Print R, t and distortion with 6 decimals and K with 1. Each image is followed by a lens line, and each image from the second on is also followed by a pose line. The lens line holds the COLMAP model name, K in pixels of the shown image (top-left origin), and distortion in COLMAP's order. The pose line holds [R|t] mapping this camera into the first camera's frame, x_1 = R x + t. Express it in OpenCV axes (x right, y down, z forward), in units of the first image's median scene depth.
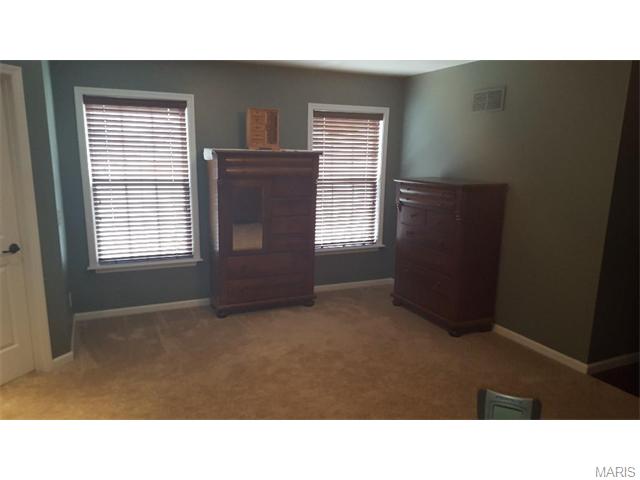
lens RADIAL K [[475.2, 0, 320.0], [0, 475.2, 240.0], [0, 0, 1]] dist [0.128306, -0.191571]
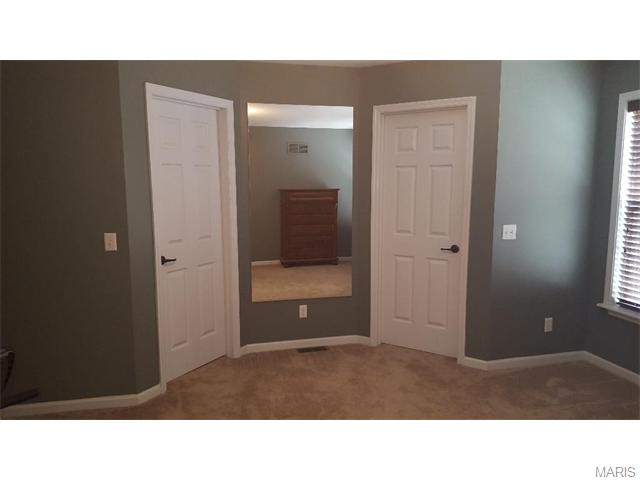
lens RADIAL K [[475.2, 0, 320.0], [0, 475.2, 240.0], [0, 0, 1]] dist [0.128306, -0.191571]
pose [[-0.229128, 0.104622, -0.967757, 0.443052], [-0.181842, 0.972104, 0.148145, -0.088934], [0.956260, 0.209923, -0.203712, 0.677439]]
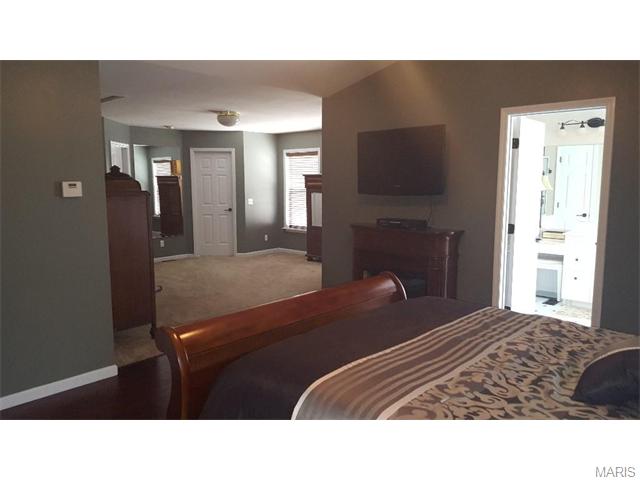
lens RADIAL K [[475.2, 0, 320.0], [0, 475.2, 240.0], [0, 0, 1]] dist [0.128306, -0.191571]
pose [[0.363022, 0.097997, -0.926613, 1.652889], [-0.160982, 0.986096, 0.041219, -0.007122], [0.917769, 0.134205, 0.373751, 0.331075]]
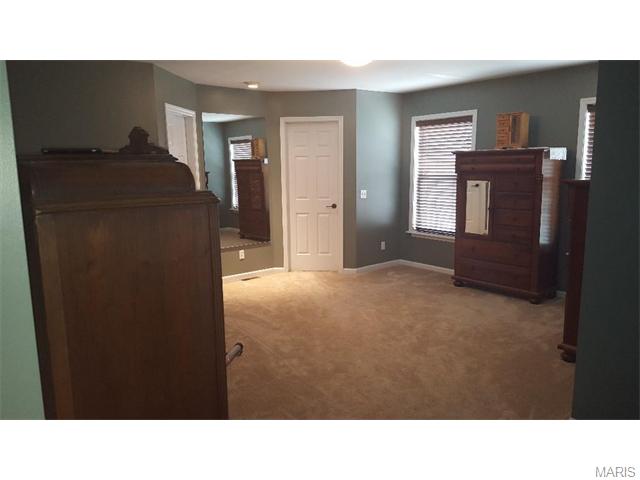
lens RADIAL K [[475.2, 0, 320.0], [0, 475.2, 240.0], [0, 0, 1]] dist [0.128306, -0.191571]
pose [[0.220405, 0.131269, -0.966535, 0.955870], [-0.161240, 0.982174, 0.096624, -0.019463], [0.961989, 0.134548, 0.237642, 0.361267]]
